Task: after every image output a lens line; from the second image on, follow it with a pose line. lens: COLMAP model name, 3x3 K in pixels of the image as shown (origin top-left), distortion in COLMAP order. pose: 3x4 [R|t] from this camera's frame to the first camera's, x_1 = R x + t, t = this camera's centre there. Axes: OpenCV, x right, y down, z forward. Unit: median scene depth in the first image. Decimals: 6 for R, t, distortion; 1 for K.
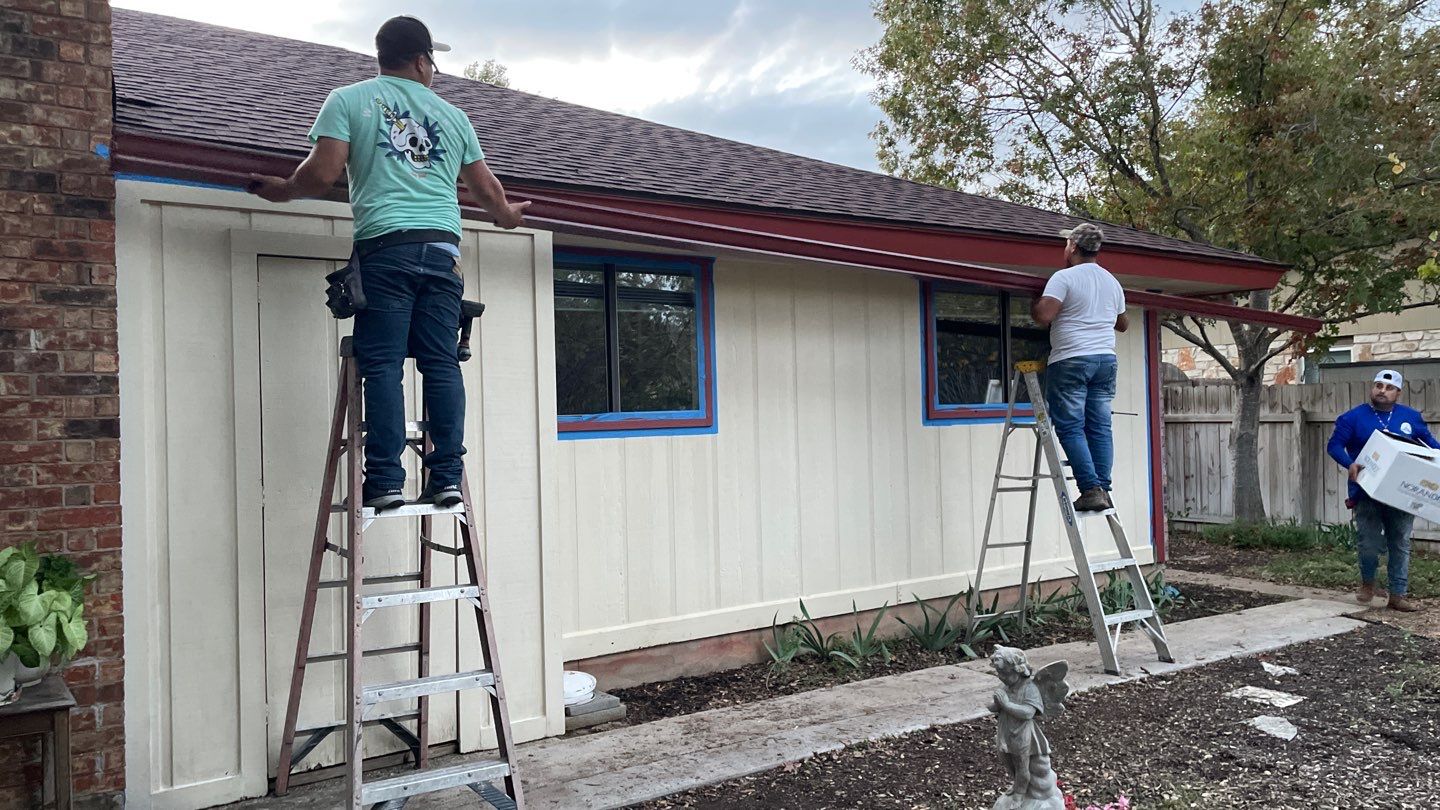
lens RADIAL K [[1044.0, 0, 720.0], [0, 1044.0, 405.0], [0, 0, 1]] dist [0.000126, 0.000071]
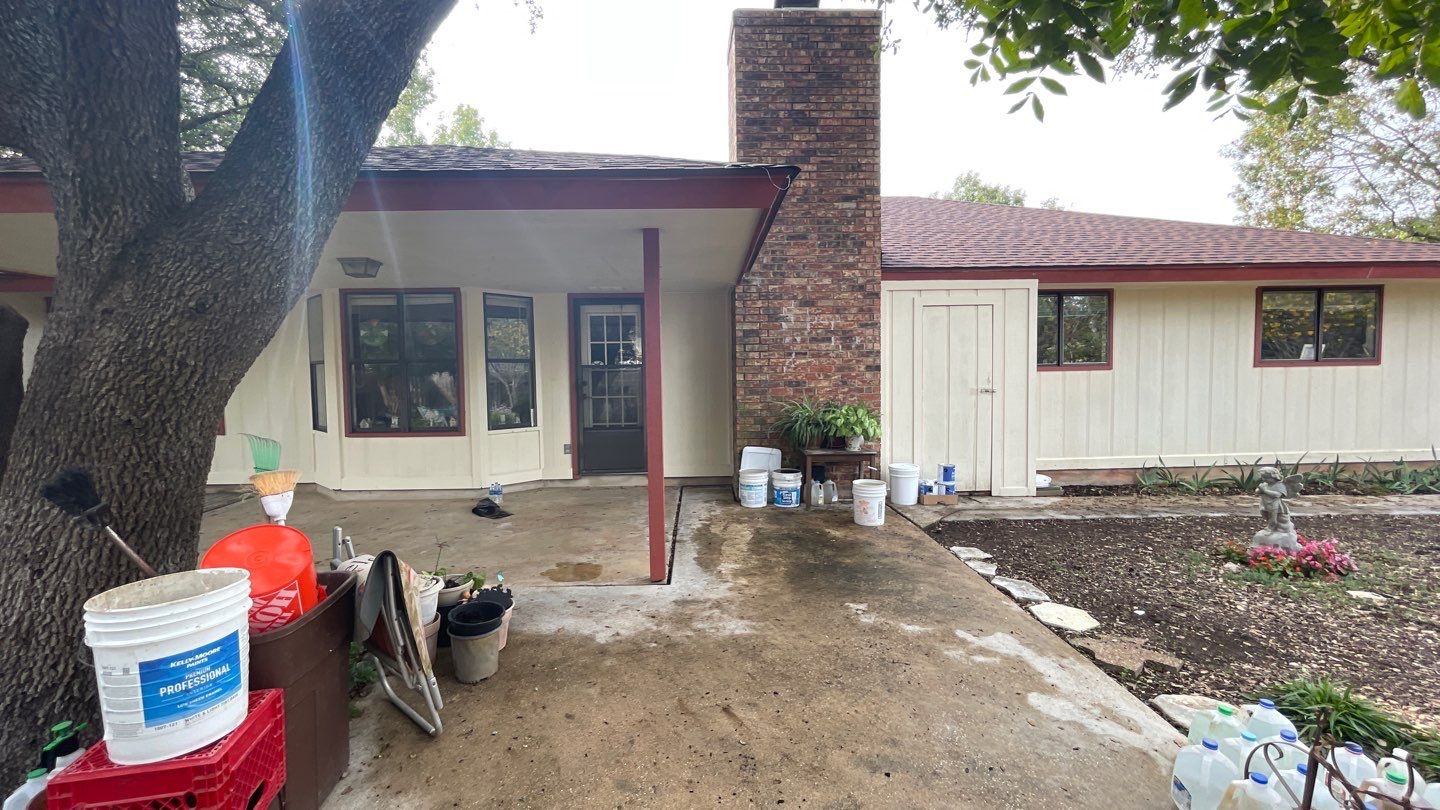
lens RADIAL K [[591.2, 0, 720.0], [0, 591.2, 405.0], [0, 0, 1]] dist [-0.001169, -0.000062]
pose [[0.838896, 0.040070, -0.542815, -0.020598], [0.002188, 0.997030, 0.076980, -0.002530], [0.544288, -0.065766, 0.836317, -0.417144]]
